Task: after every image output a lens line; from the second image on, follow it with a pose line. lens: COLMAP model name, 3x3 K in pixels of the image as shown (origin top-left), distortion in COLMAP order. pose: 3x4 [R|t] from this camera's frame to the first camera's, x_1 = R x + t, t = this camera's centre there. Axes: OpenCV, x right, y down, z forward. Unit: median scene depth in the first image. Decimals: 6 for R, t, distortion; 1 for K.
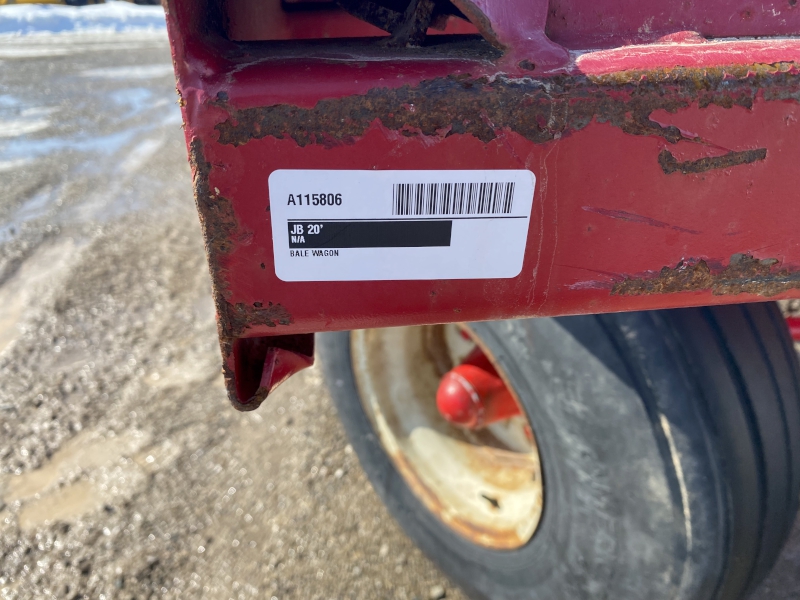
lens RADIAL K [[596.6, 0, 398.9], [0, 596.6, 300.2], [0, 0, 1]] dist [-0.003183, -0.009184]
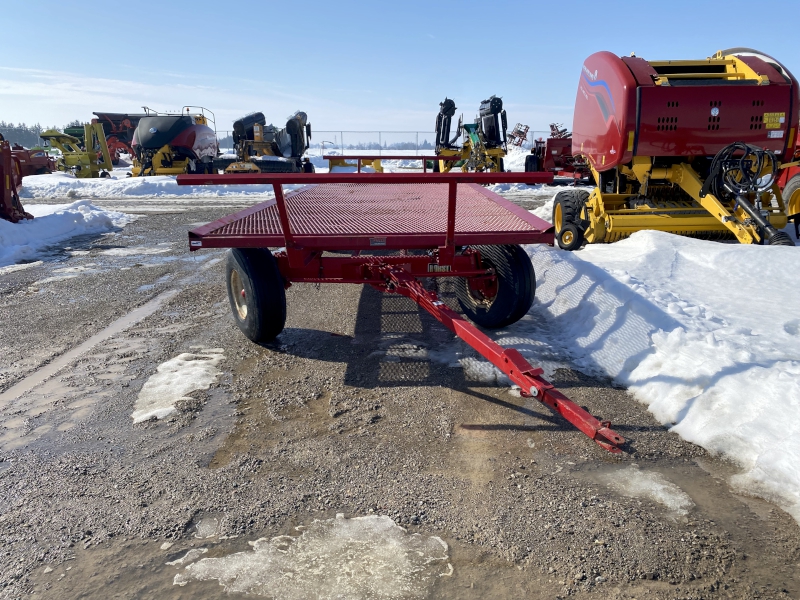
lens RADIAL K [[596.6, 0, 400.9], [0, 596.6, 300.3], [0, 0, 1]] dist [-0.003183, -0.009184]
pose [[0.991119, 0.032322, -0.128989, 0.592035], [-0.061119, 0.972207, -0.226004, 0.370690], [0.118099, 0.231881, 0.965548, -1.081030]]
